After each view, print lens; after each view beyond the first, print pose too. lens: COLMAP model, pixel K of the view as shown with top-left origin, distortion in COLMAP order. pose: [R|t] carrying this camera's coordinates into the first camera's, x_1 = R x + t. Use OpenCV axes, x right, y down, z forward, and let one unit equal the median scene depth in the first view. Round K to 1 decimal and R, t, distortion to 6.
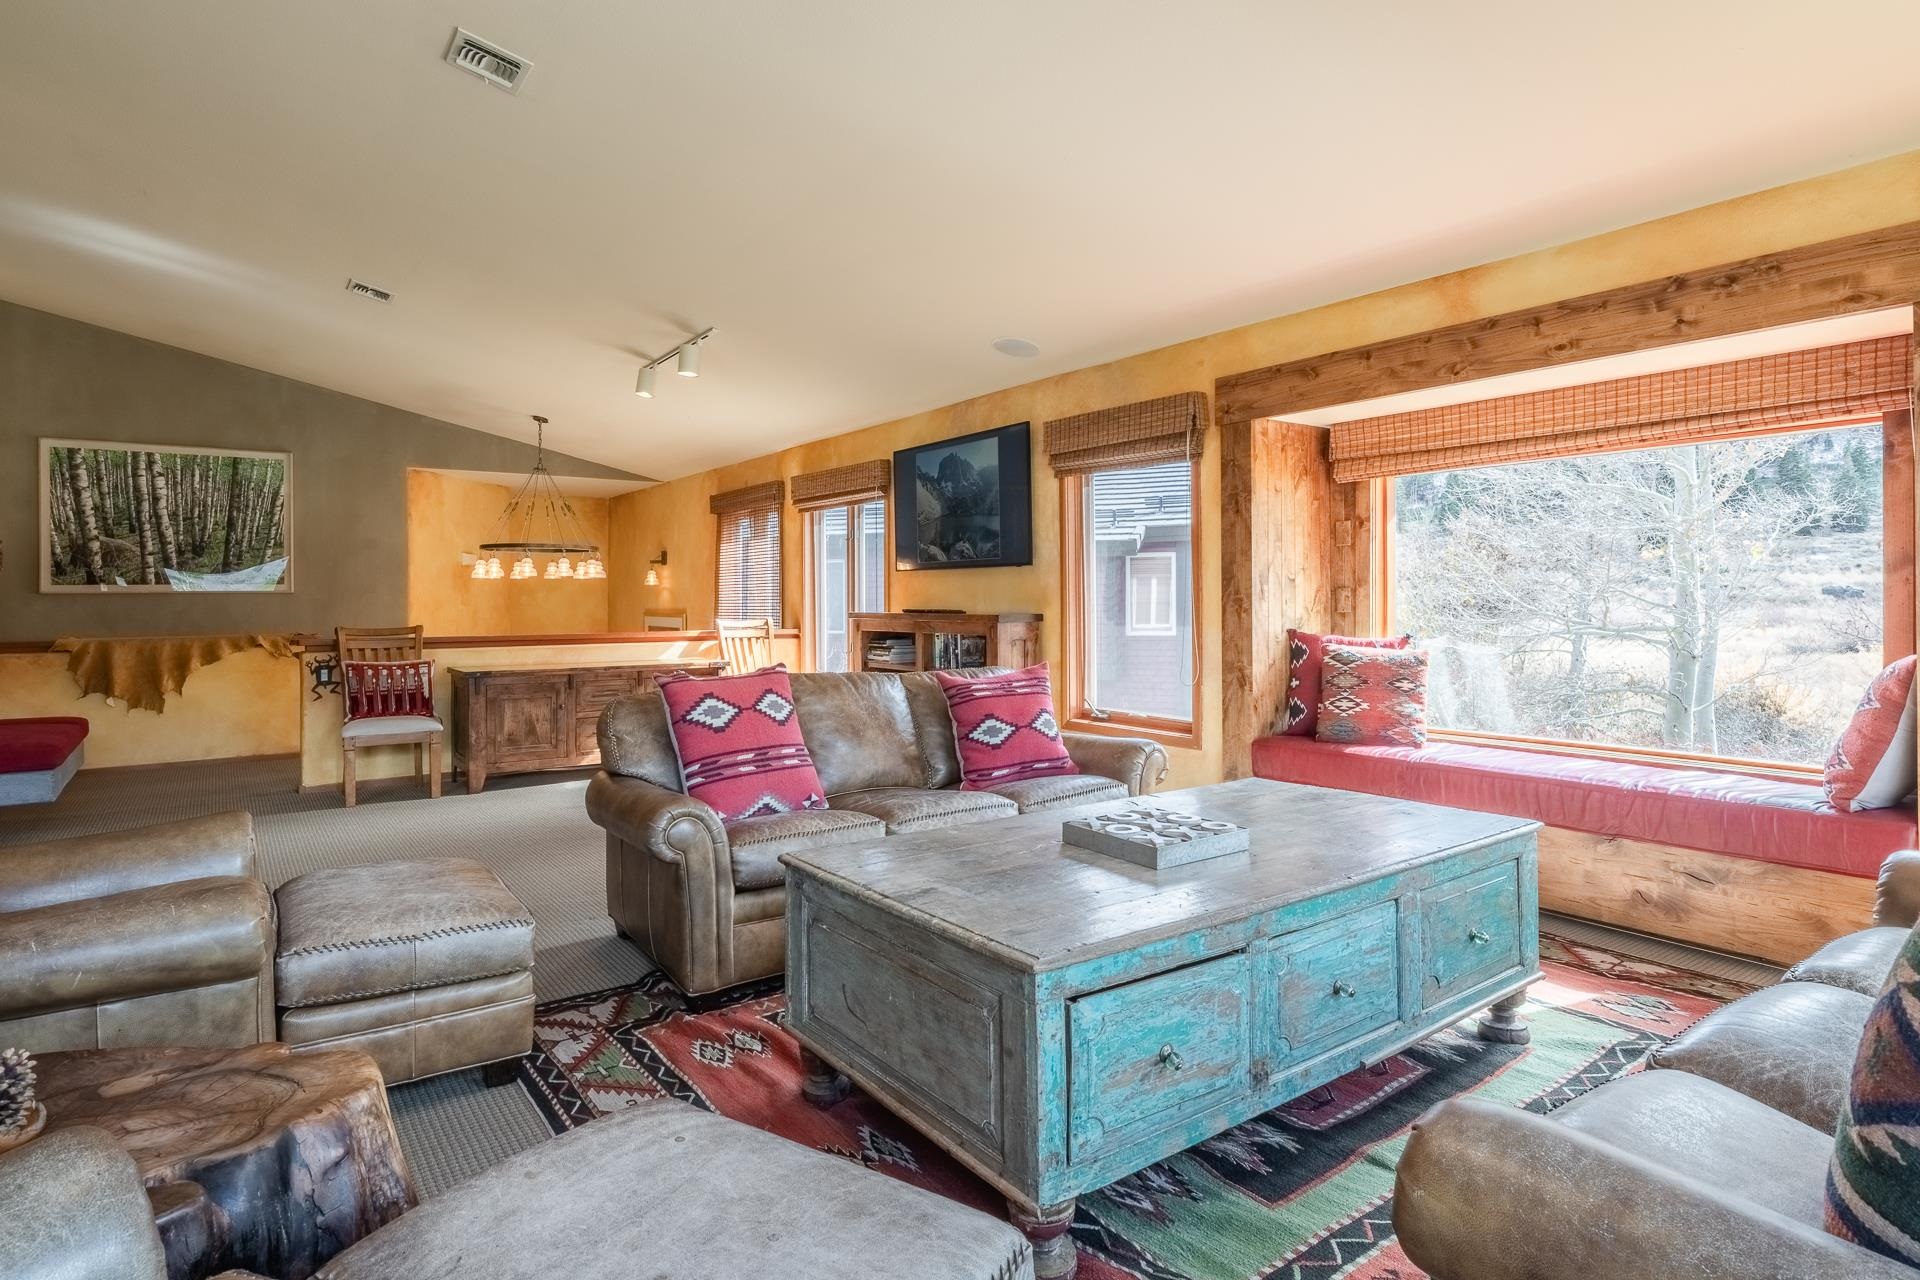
lens RADIAL K [[1018.5, 0, 949.0], [0, 1018.5, 586.5], [0, 0, 1]] dist [-0.001346, 0.000012]
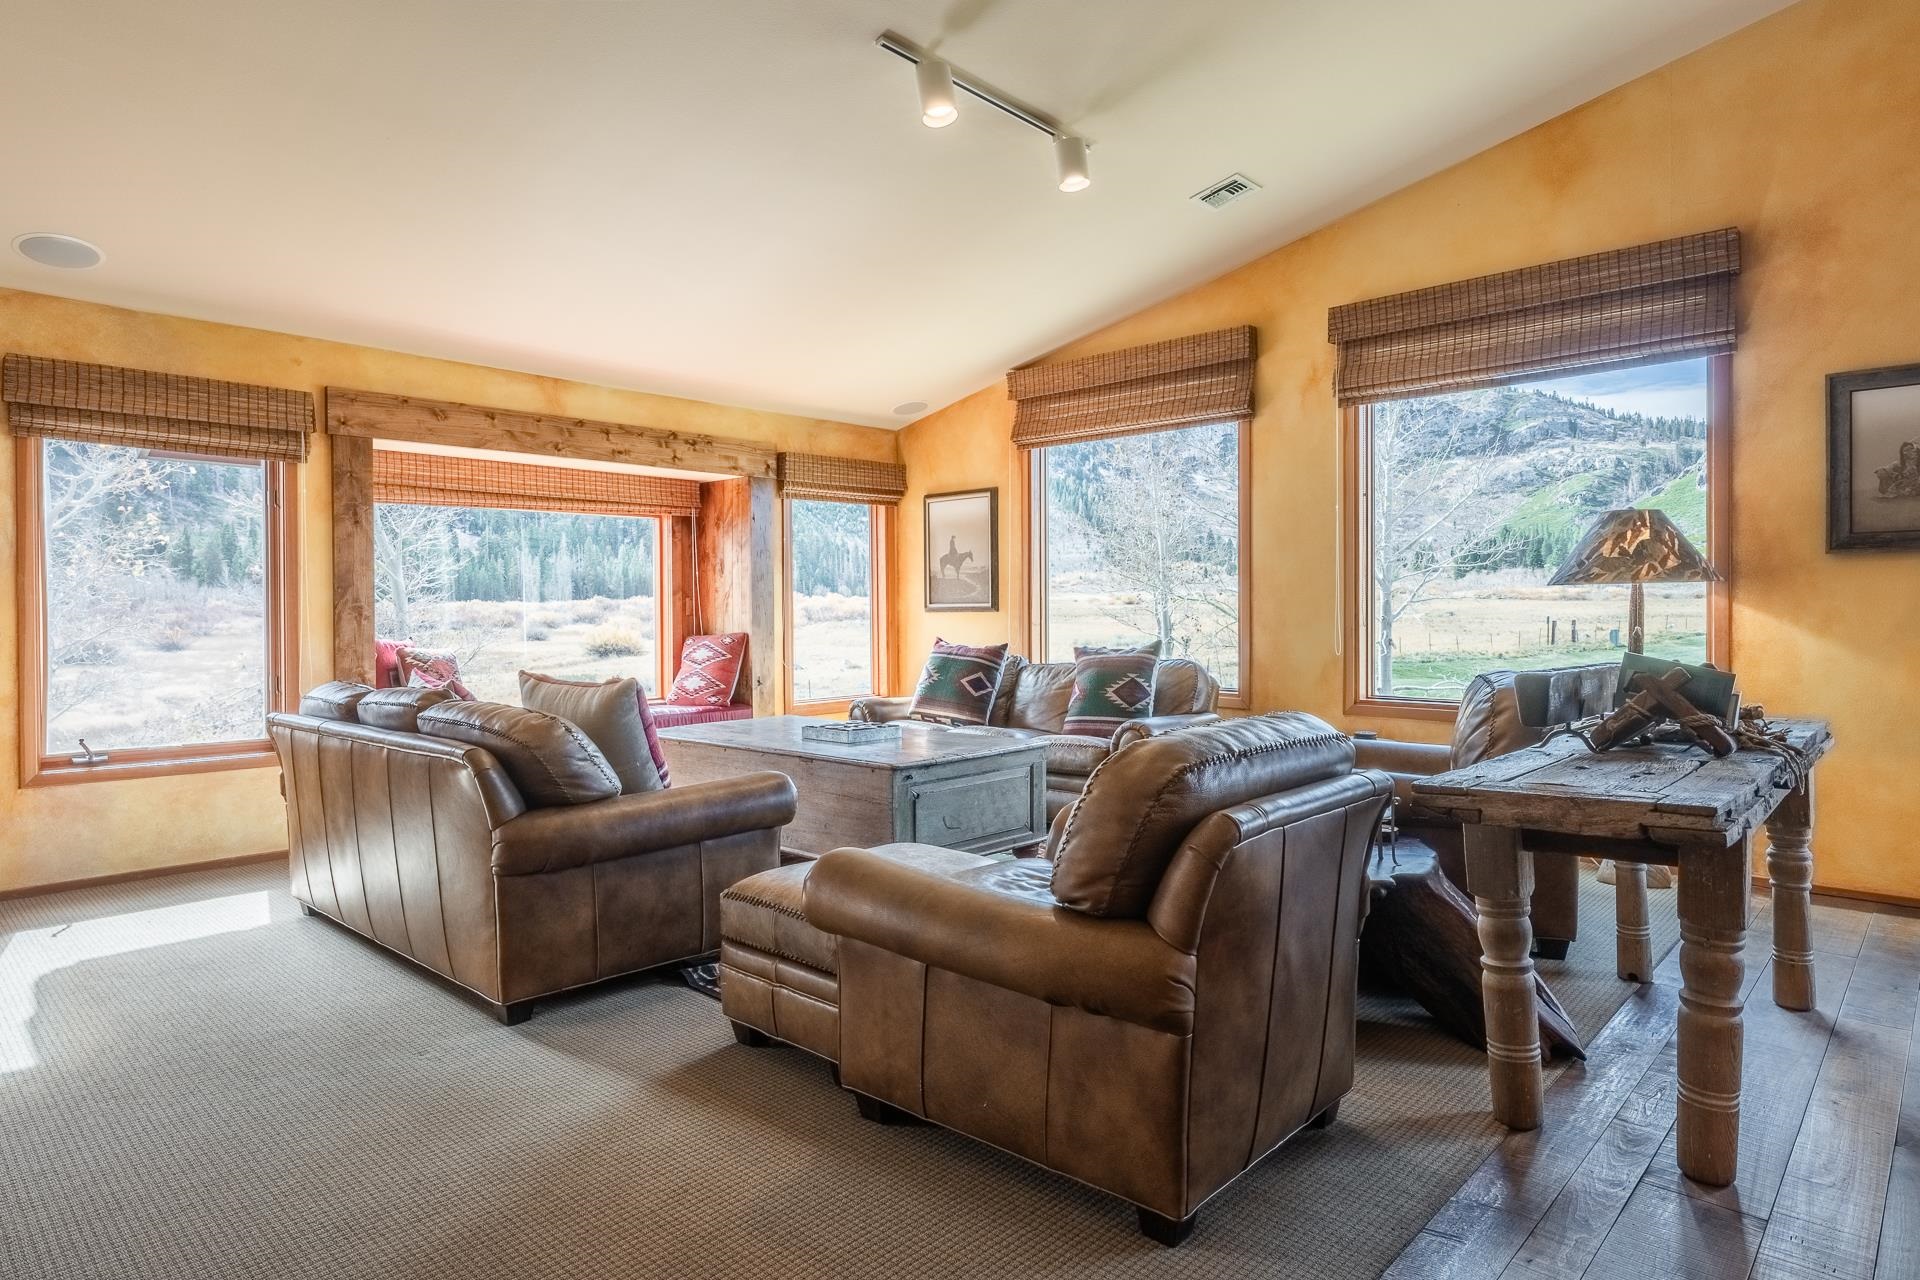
lens RADIAL K [[1076.2, 0, 956.8], [0, 1076.2, 620.0], [0, 0, 1]] dist [-0.001550, 0.000472]
pose [[-0.184231, -0.001983, 0.982881, -0.977767], [-0.003558, 0.999993, 0.001351, 0.023640], [-0.982876, -0.003248, -0.184237, 0.647732]]
